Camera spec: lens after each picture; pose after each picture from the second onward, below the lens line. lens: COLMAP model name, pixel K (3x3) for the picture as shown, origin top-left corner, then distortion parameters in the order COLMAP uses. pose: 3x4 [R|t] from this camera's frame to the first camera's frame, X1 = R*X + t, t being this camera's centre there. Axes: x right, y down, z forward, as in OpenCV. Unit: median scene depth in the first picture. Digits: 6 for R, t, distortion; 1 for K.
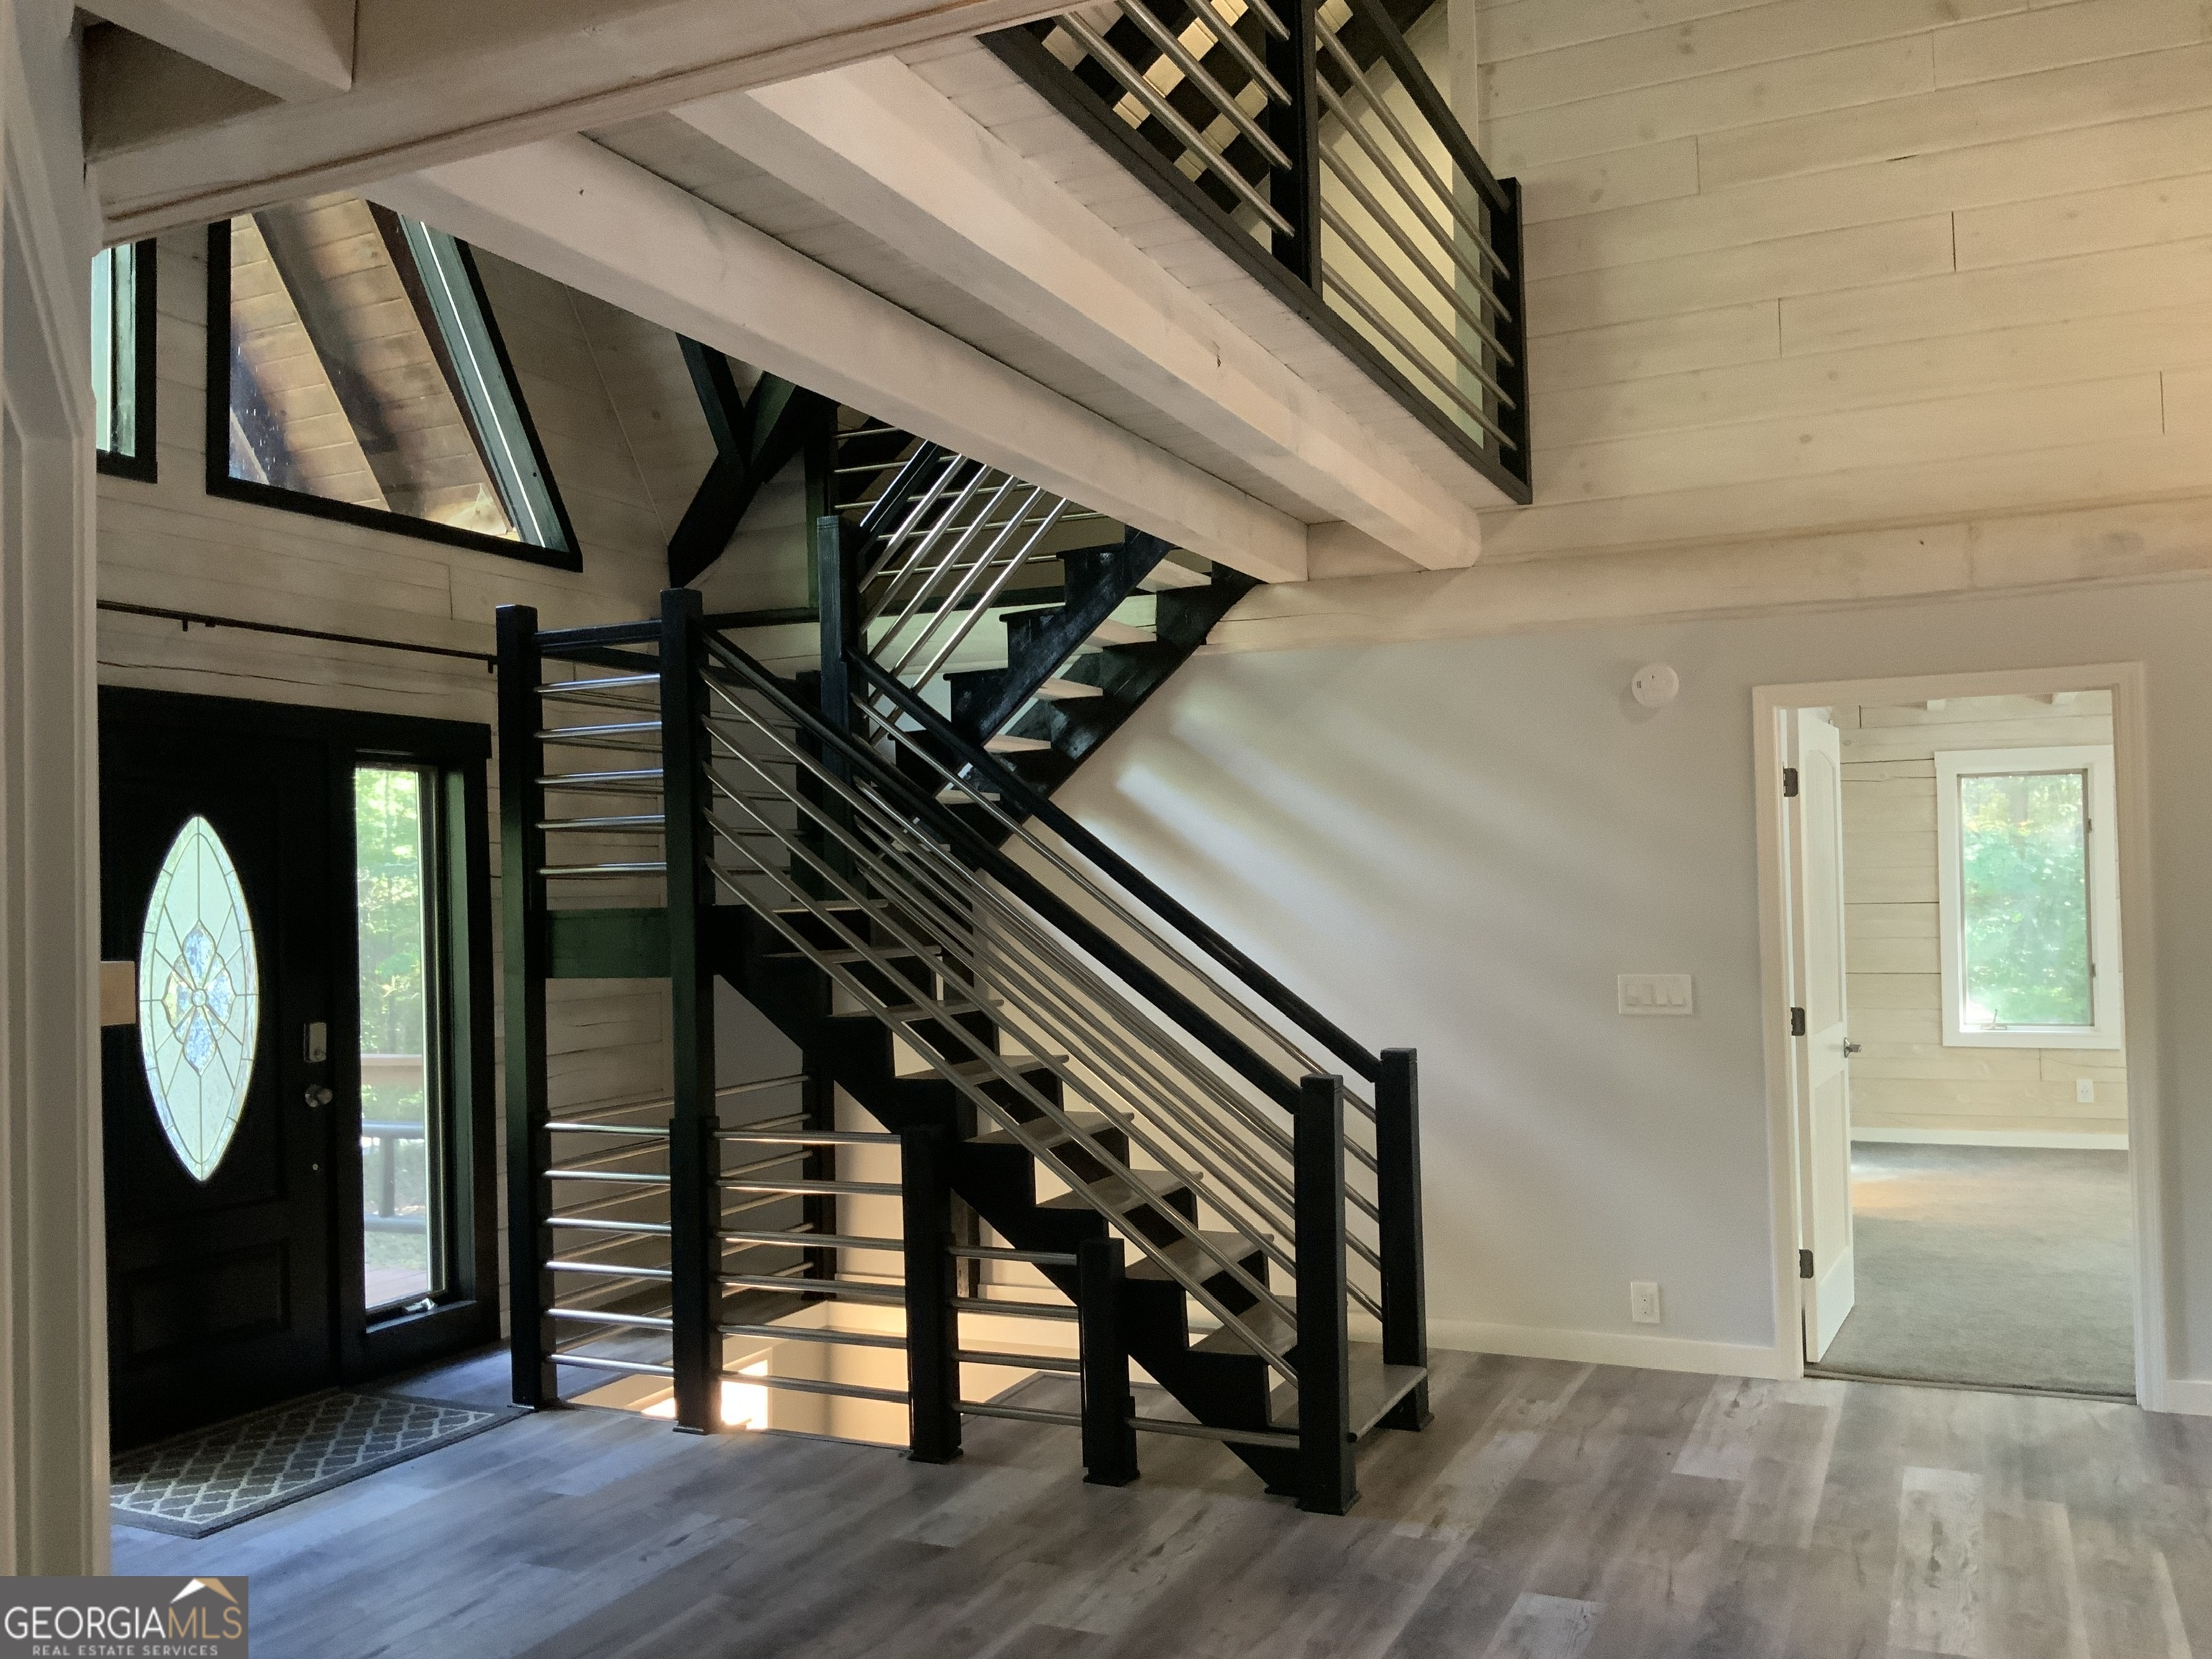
lens RADIAL K [[1842.7, 0, 1116.4], [0, 1842.7, 829.5], [0, 0, 1]] dist [0.084756, -0.144364]
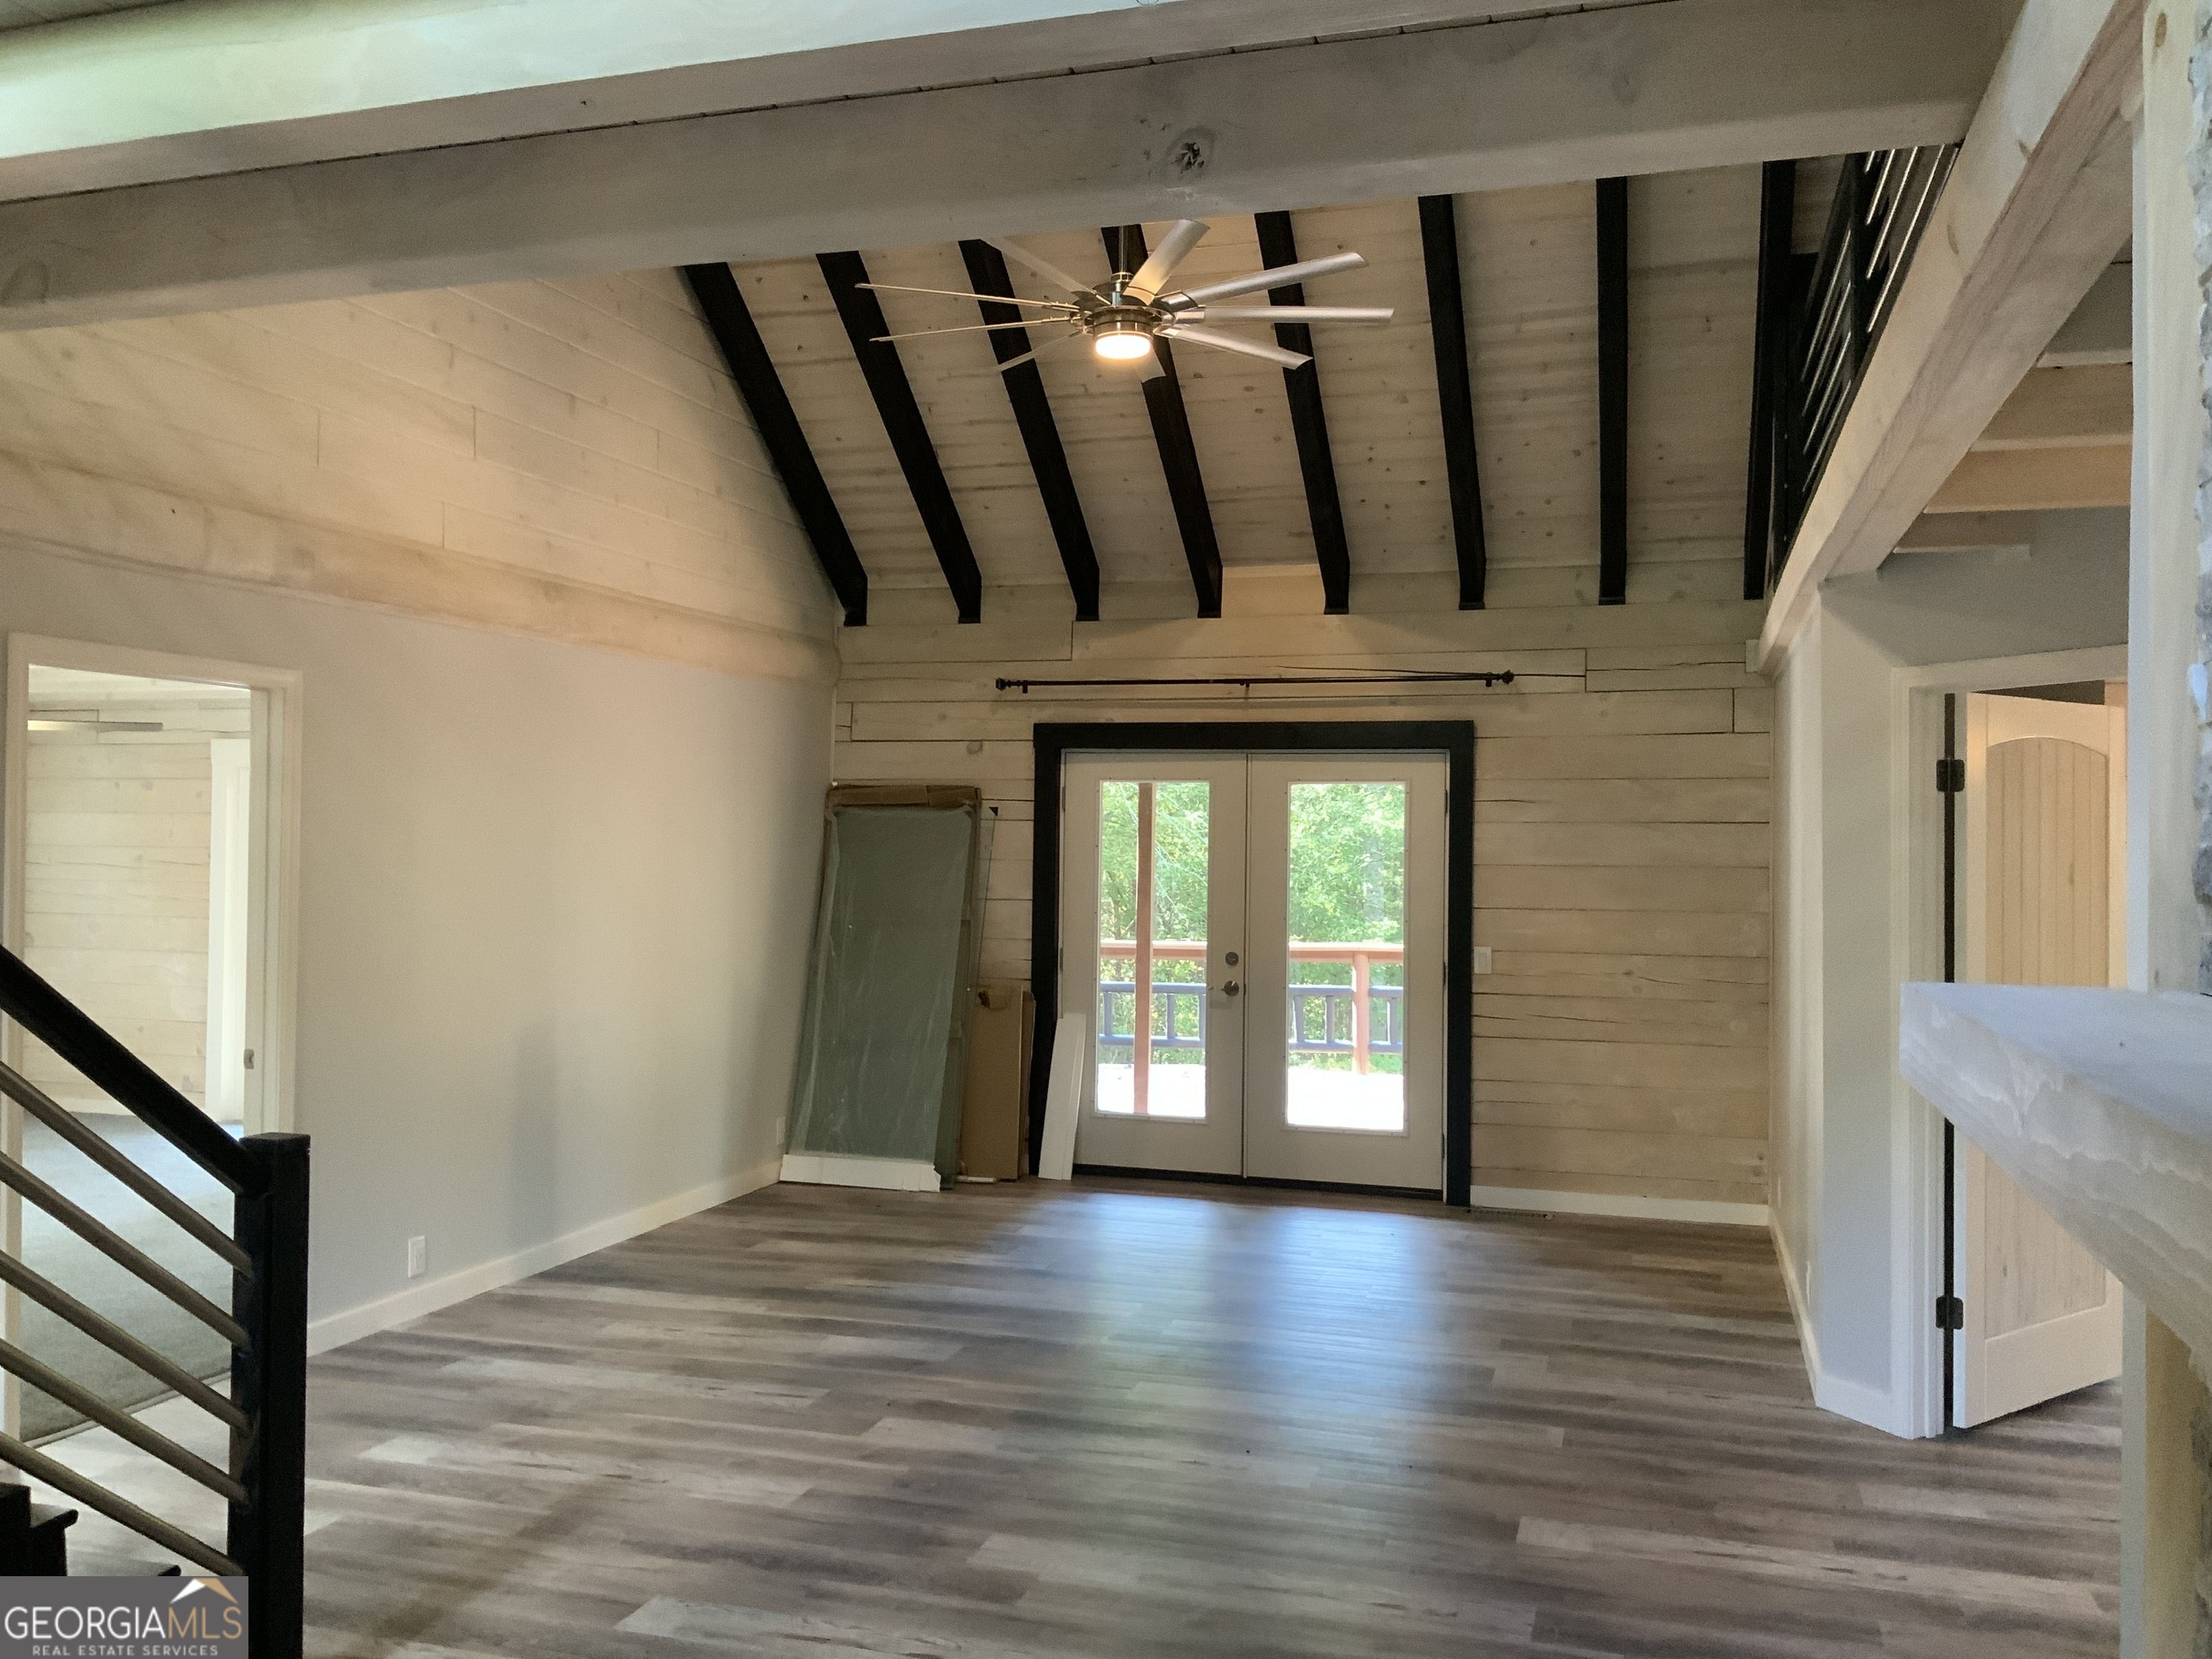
lens RADIAL K [[1842.7, 0, 1091.9], [0, 1842.7, 841.6], [0, 0, 1]] dist [0.084756, -0.144364]
pose [[-0.135183, 0.022241, 0.990571, -0.704334], [-0.035142, 0.999011, -0.027226, 0.026396], [-0.990197, -0.038491, -0.134268, 0.838675]]
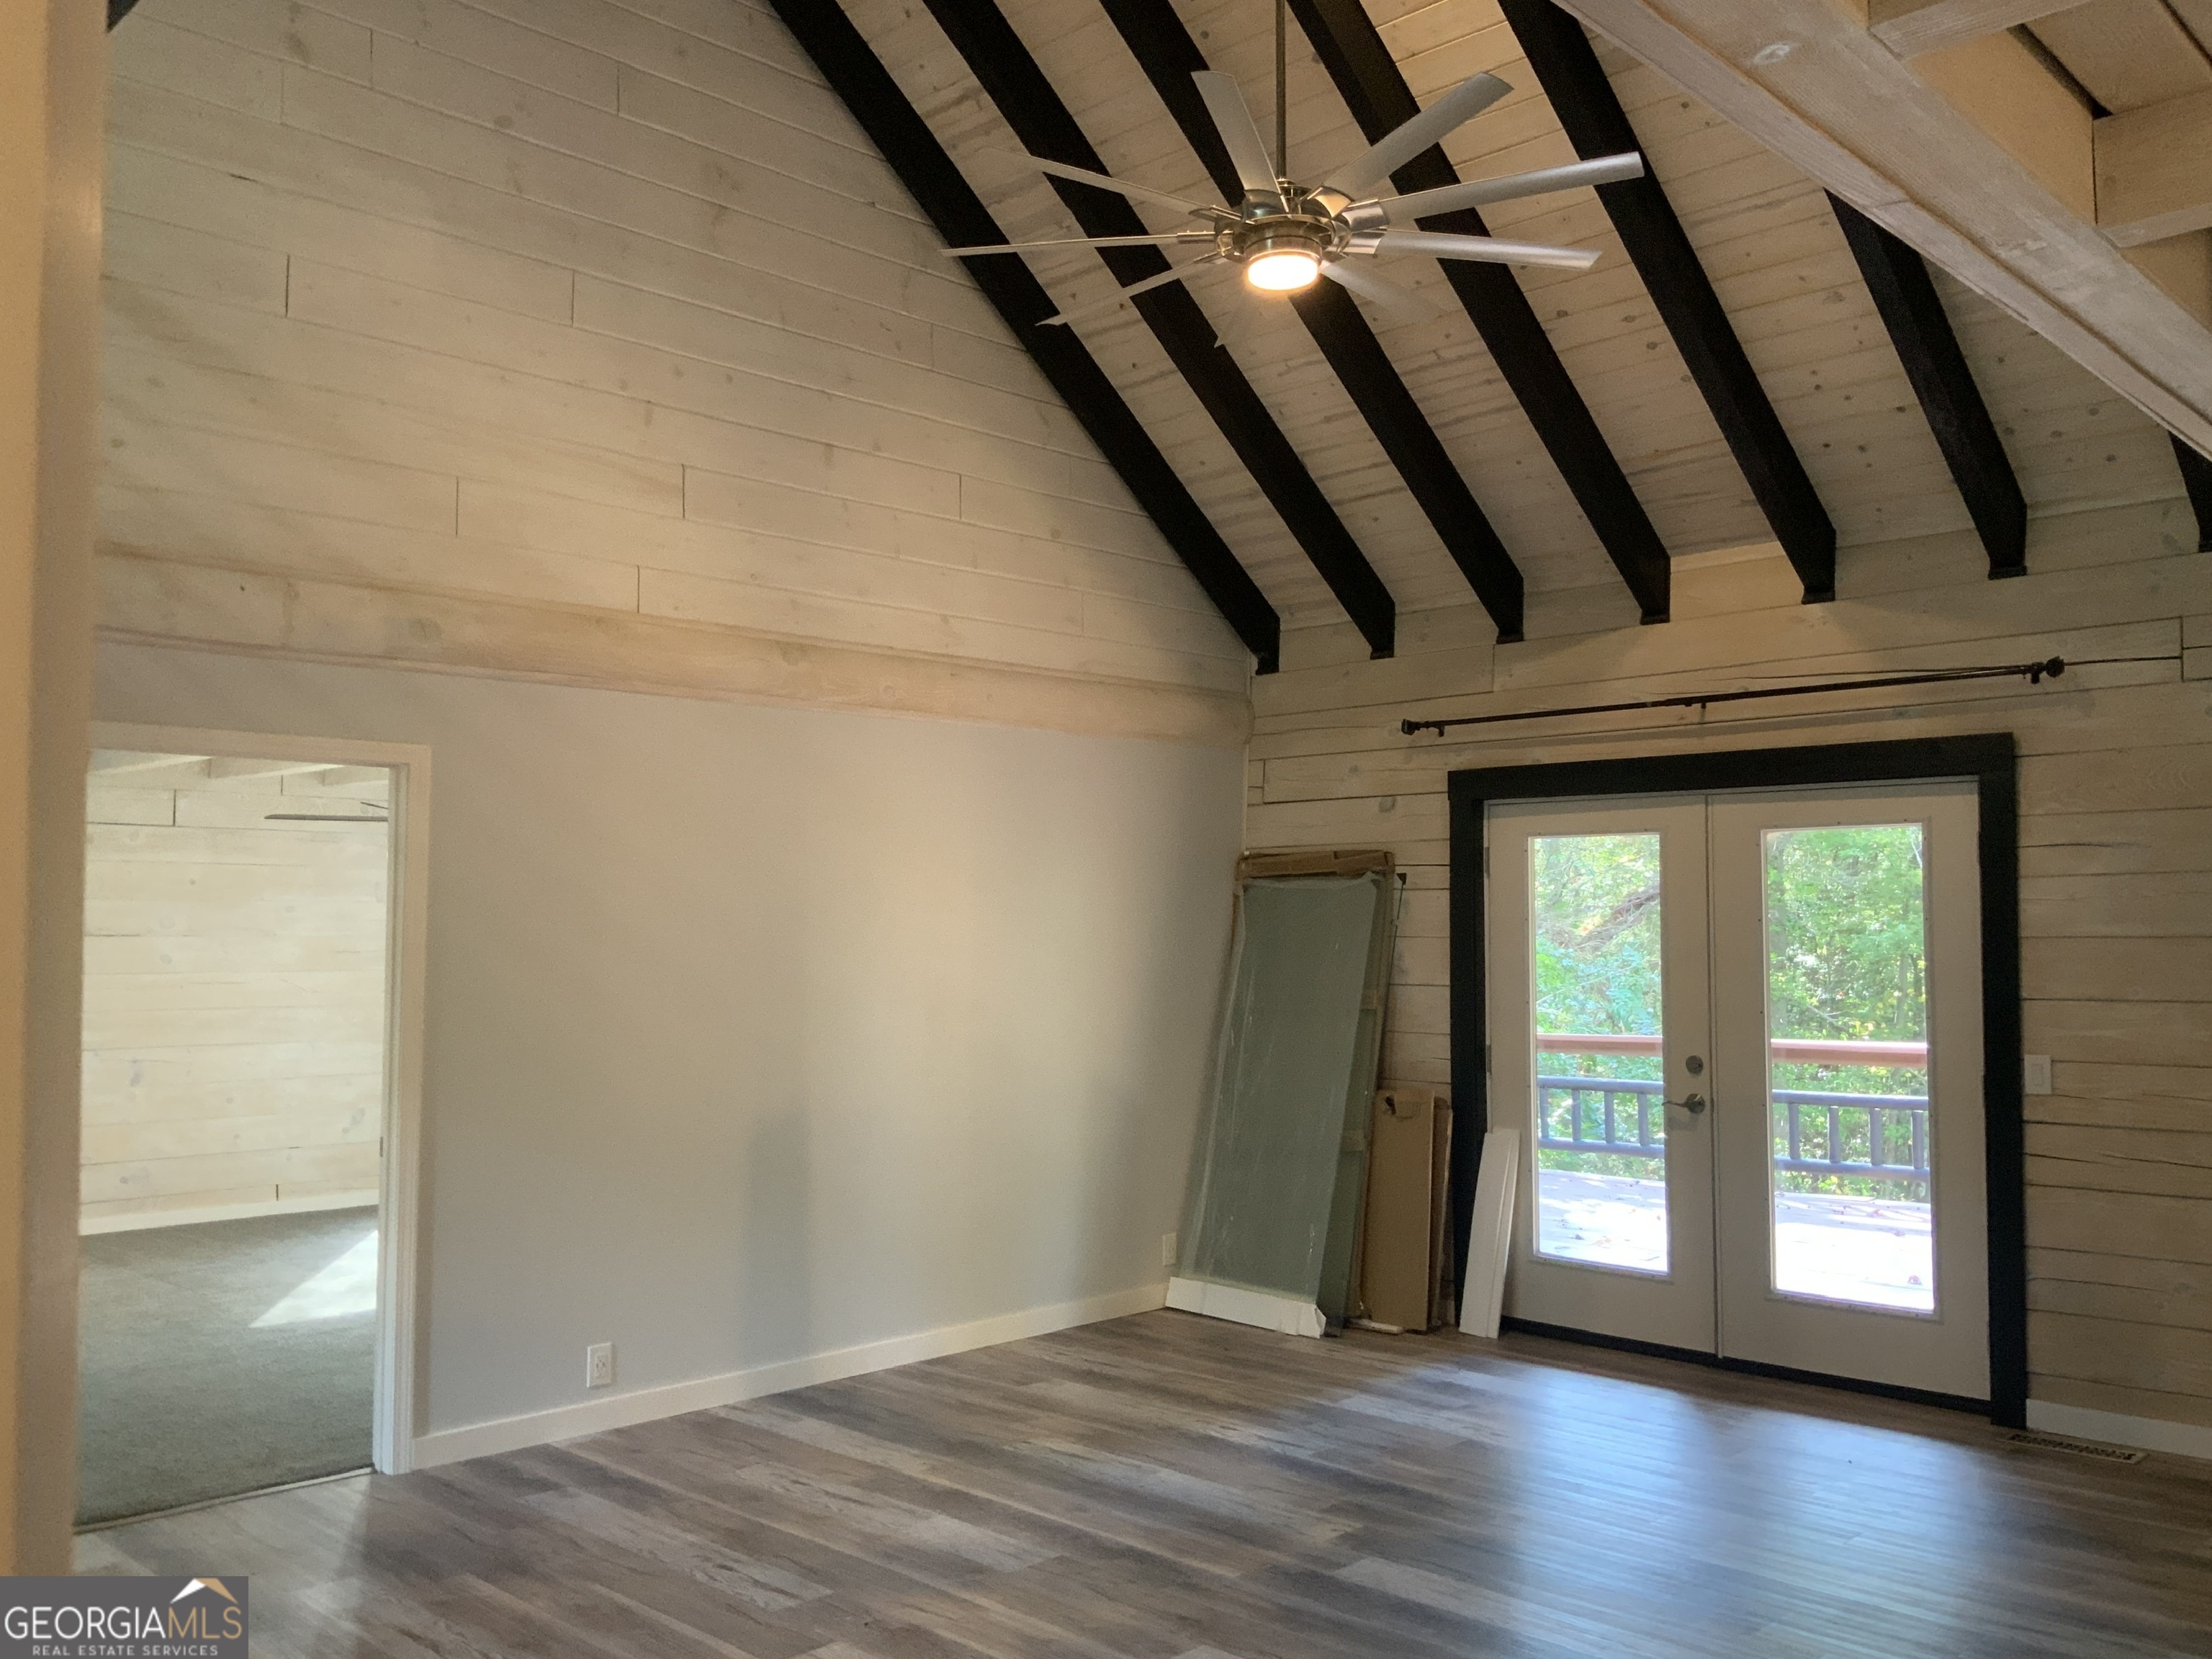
lens RADIAL K [[1842.7, 0, 1054.0], [0, 1842.7, 834.9], [0, 0, 1]] dist [0.084756, -0.144364]
pose [[0.342362, 0.070038, 0.936954, -0.367295], [-0.031722, 0.997511, -0.062974, 0.017807], [-0.939032, -0.008163, 0.343732, 0.372319]]
